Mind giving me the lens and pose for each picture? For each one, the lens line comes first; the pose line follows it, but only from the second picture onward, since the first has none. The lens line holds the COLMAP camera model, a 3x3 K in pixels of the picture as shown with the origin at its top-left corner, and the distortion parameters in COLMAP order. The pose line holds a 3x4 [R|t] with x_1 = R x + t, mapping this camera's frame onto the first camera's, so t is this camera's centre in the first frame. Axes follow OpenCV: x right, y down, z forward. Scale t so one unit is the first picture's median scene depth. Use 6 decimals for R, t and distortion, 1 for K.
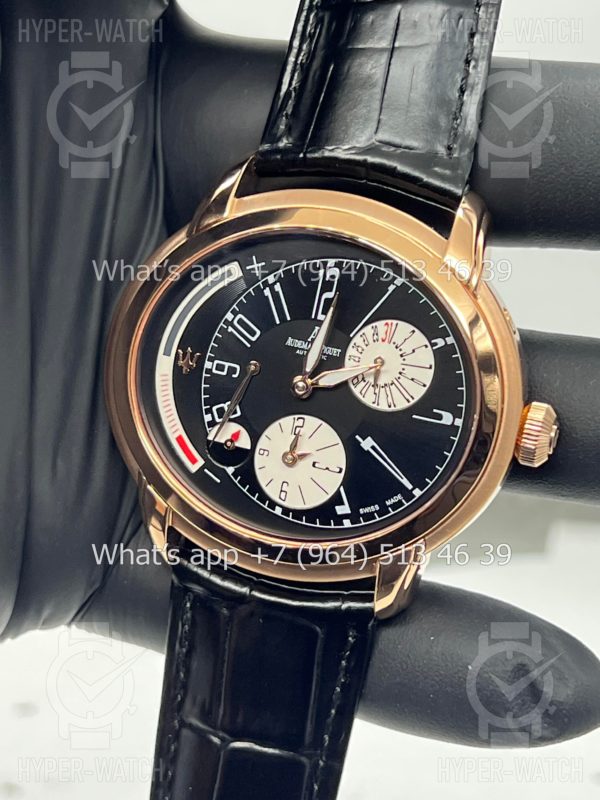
lens RADIAL K [[1751.9, 0, 297.4], [0, 1751.9, 398.4], [0, 0, 1]] dist [0.066448, 0.000000]
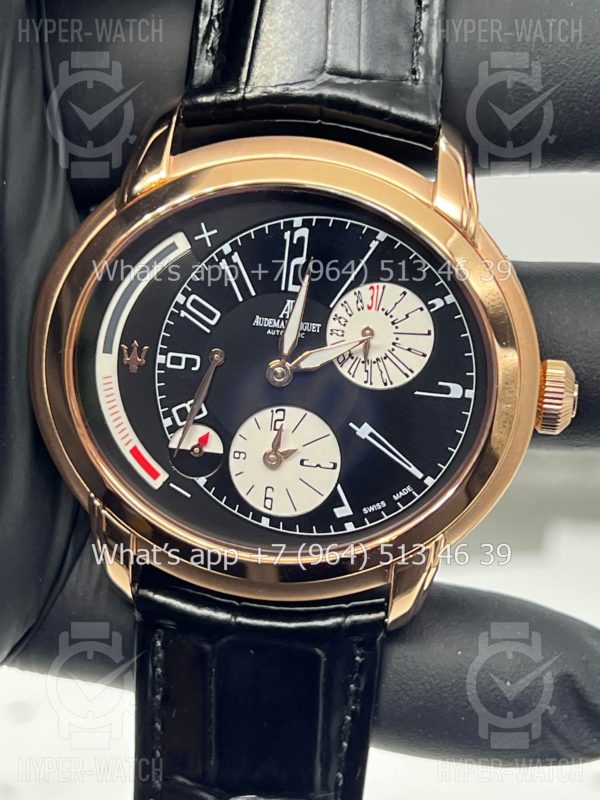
lens RADIAL K [[1751.9, 0, 291.8], [0, 1751.9, 379.9], [0, 0, 1]] dist [0.066448, 0.000000]
pose [[0.980639, -0.118133, 0.156179, -0.121710], [0.111643, 0.992504, 0.049720, -0.044046], [-0.160882, -0.031321, 0.986477, 0.170340]]
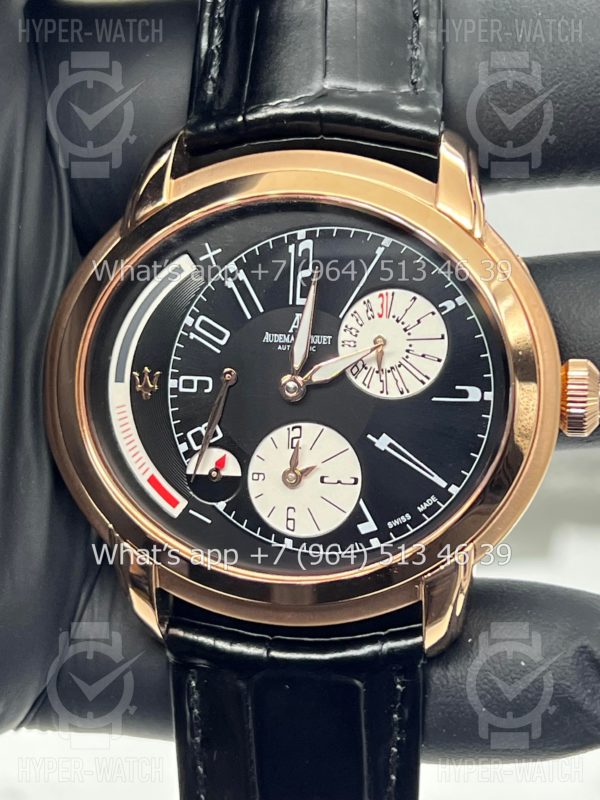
lens RADIAL K [[1751.9, 0, 302.9], [0, 1751.9, 399.6], [0, 0, 1]] dist [0.066448, 0.000000]
pose [[0.981788, -0.166427, 0.091620, -0.067880], [0.172841, 0.982658, -0.067153, 0.054054], [-0.078856, 0.081765, 0.993527, 0.183431]]
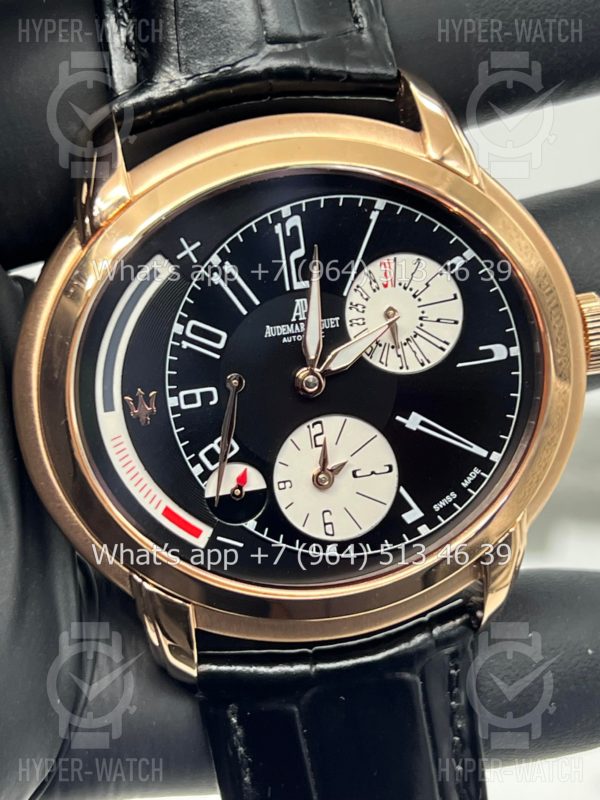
lens RADIAL K [[1751.9, 0, 278.7], [0, 1751.9, 386.7], [0, 0, 1]] dist [0.066448, 0.000000]
pose [[0.871966, -0.355624, 0.336461, -0.255526], [0.350592, 0.933287, 0.077854, -0.066303], [-0.341702, 0.050074, 0.938473, 0.307614]]
